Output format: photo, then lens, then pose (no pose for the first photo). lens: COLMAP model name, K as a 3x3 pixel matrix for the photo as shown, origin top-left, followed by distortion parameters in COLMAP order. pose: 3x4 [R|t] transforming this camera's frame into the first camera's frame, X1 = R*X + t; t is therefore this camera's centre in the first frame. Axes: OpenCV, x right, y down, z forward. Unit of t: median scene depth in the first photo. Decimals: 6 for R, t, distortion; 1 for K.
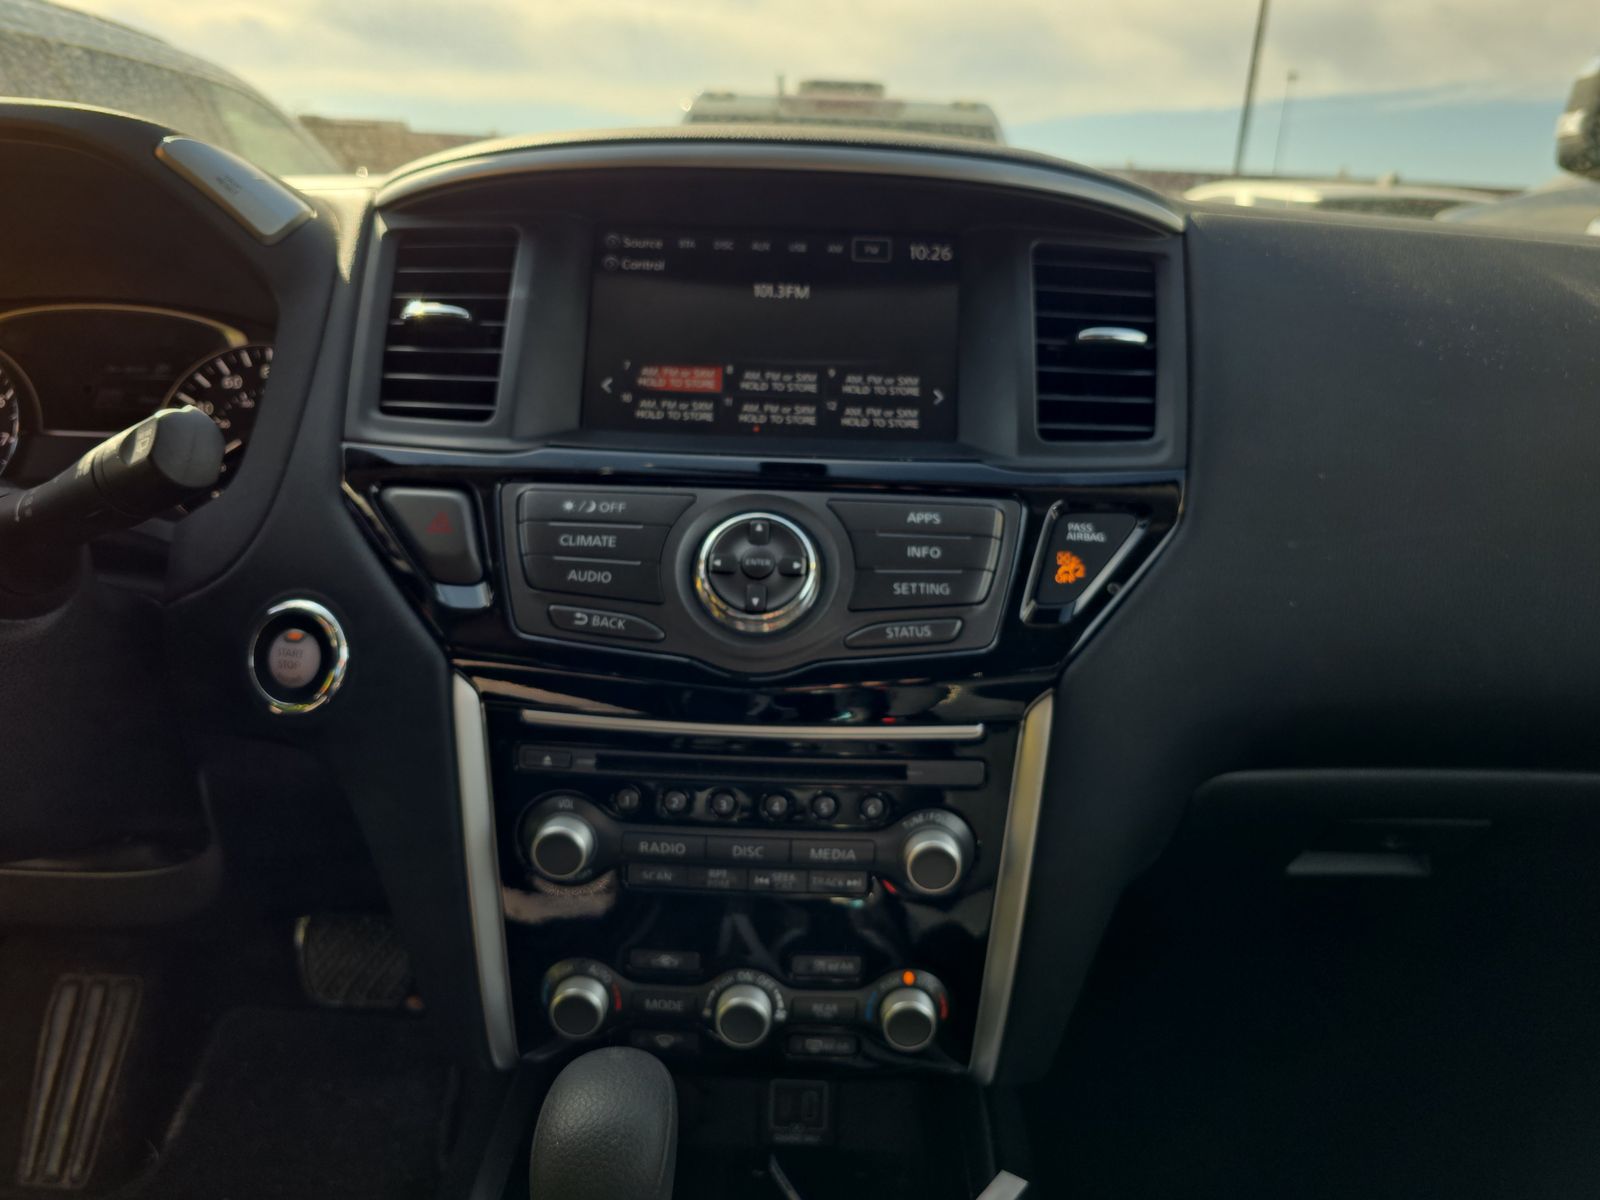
lens RADIAL K [[1091.0, 0, 817.2], [0, 1091.0, 599.5], [0, 0, 1]] dist [0.038726, -0.022594]
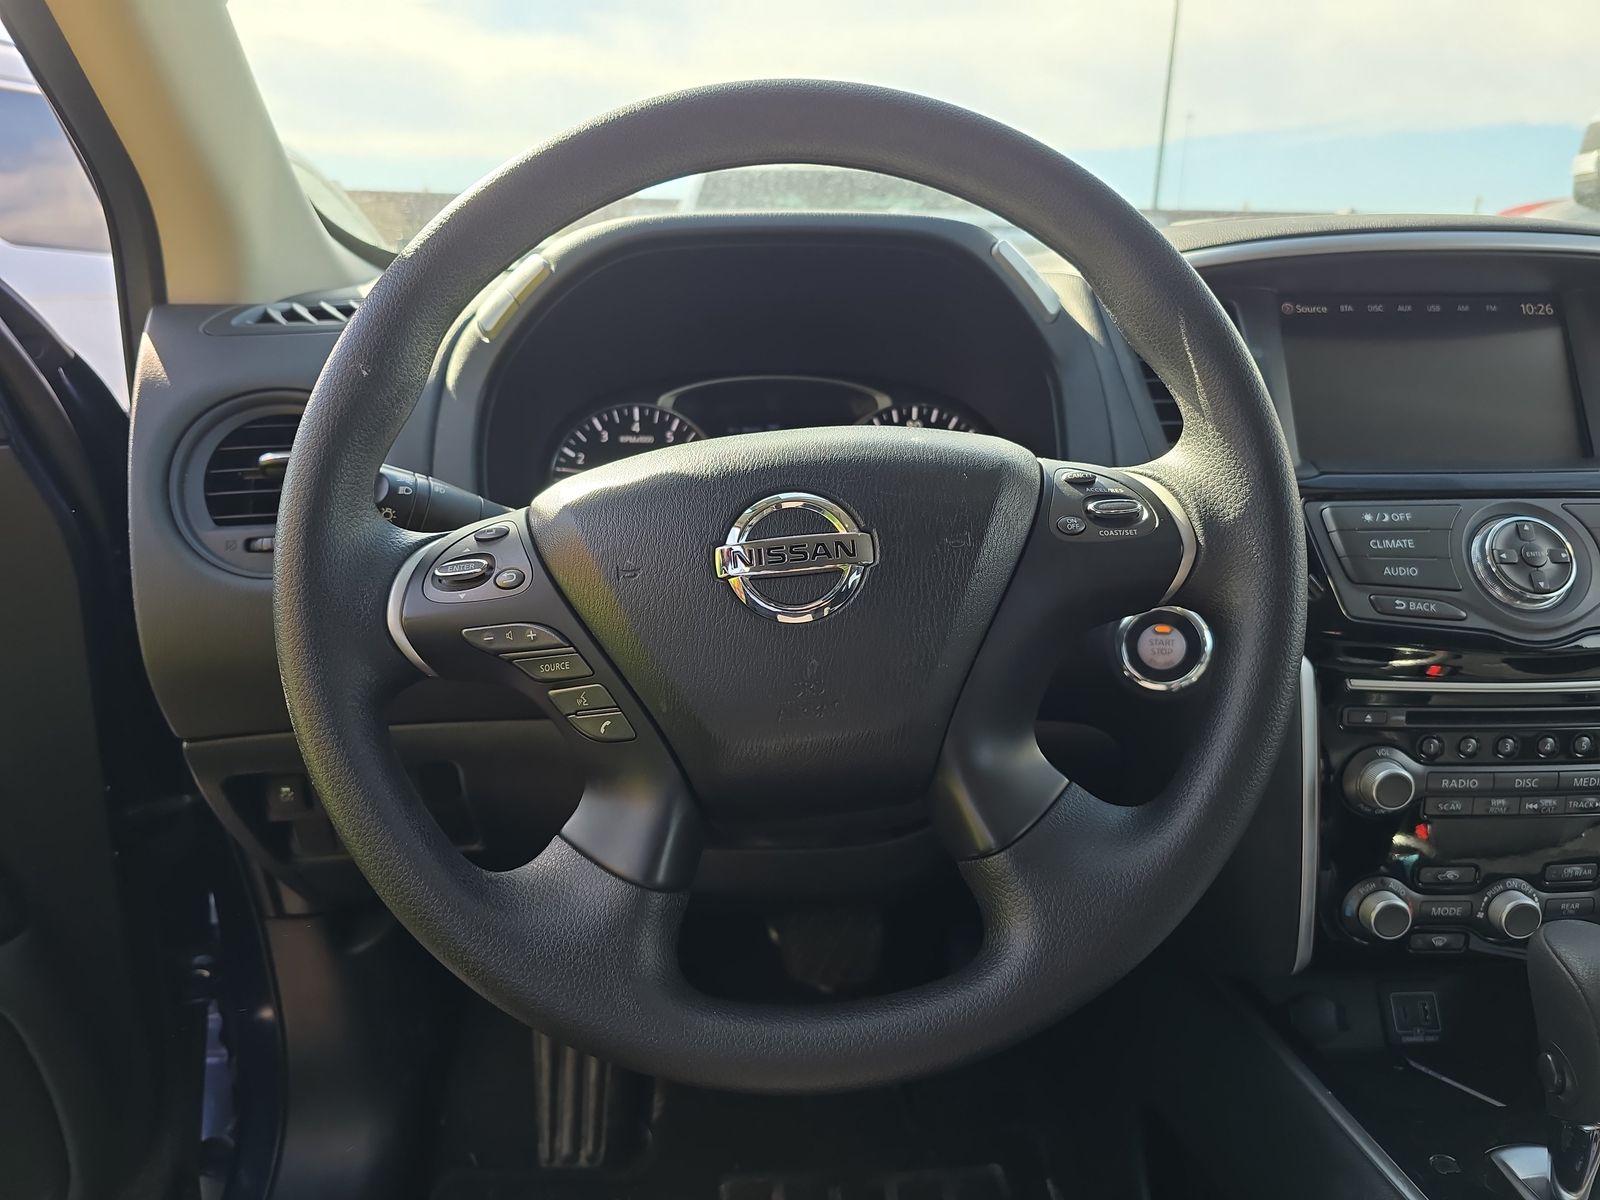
lens RADIAL K [[1091.0, 0, 787.6], [0, 1091.0, 596.3], [0, 0, 1]] dist [0.038726, -0.022594]
pose [[0.997314, -0.044486, 0.058195, -0.974872], [0.046409, 0.998406, -0.032114, 0.015519], [-0.056673, 0.034728, 0.997789, -0.239357]]
